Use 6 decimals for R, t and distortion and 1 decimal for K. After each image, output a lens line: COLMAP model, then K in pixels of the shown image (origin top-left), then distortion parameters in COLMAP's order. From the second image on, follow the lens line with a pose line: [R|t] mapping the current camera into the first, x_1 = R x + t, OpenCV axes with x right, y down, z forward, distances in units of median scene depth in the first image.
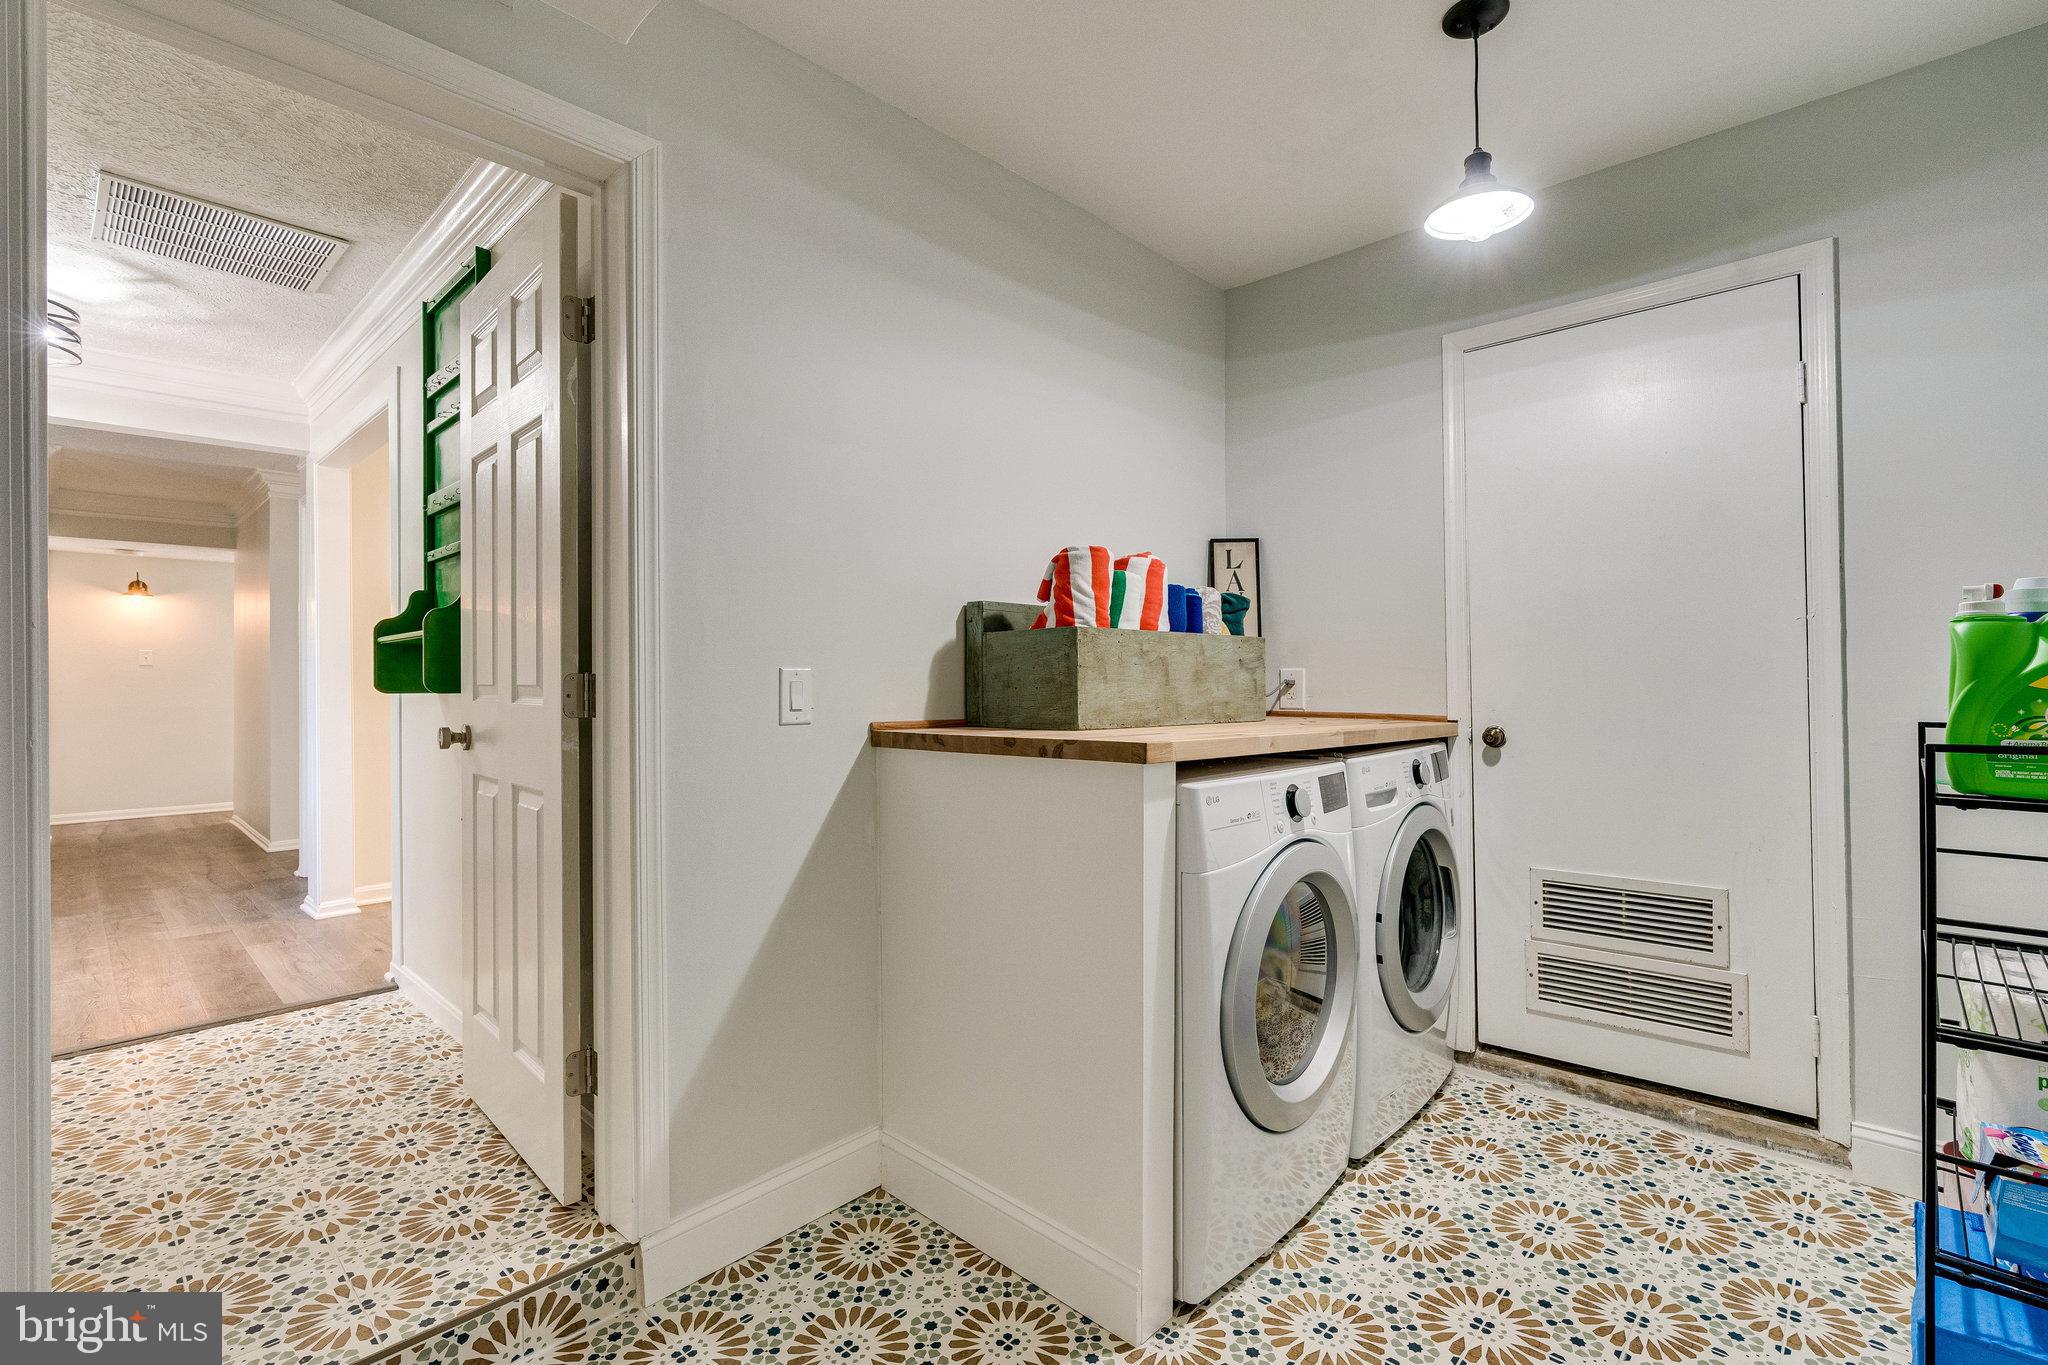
lens RADIAL K [[924.8, 0, 1025.0], [0, 924.8, 672.9], [0, 0, 1]] dist [-0.011181, 0.003722]
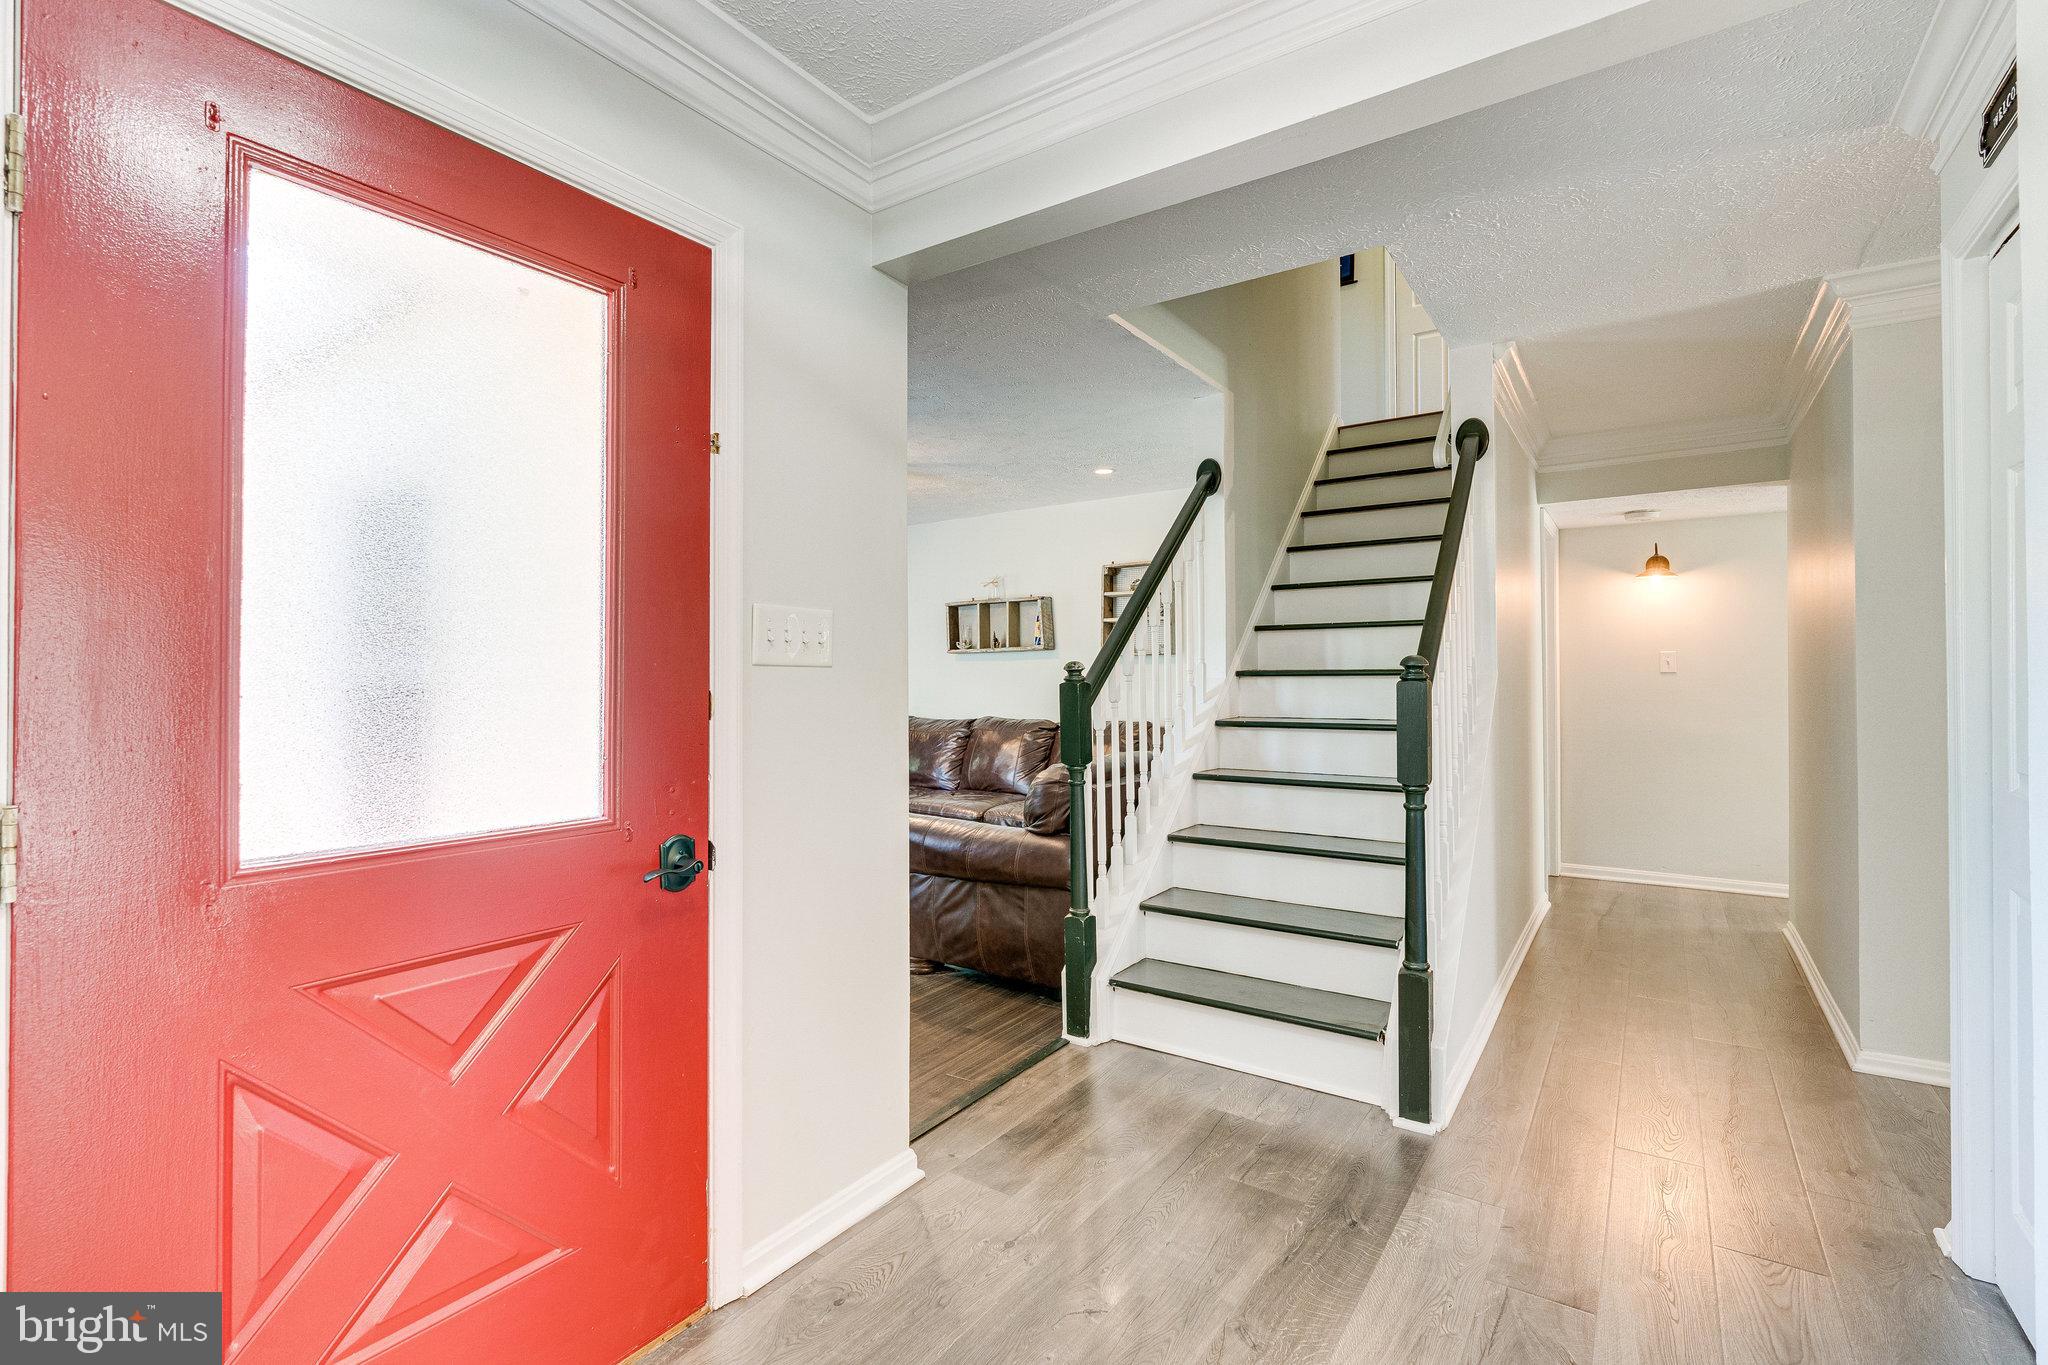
lens RADIAL K [[924.8, 0, 1025.0], [0, 924.8, 672.9], [0, 0, 1]] dist [-0.011181, 0.003722]
pose [[0.166063, -0.012806, -0.986032, -0.323479], [0.009569, 0.999890, -0.011374, -0.002009], [0.986069, -0.007546, 0.166167, 0.376971]]
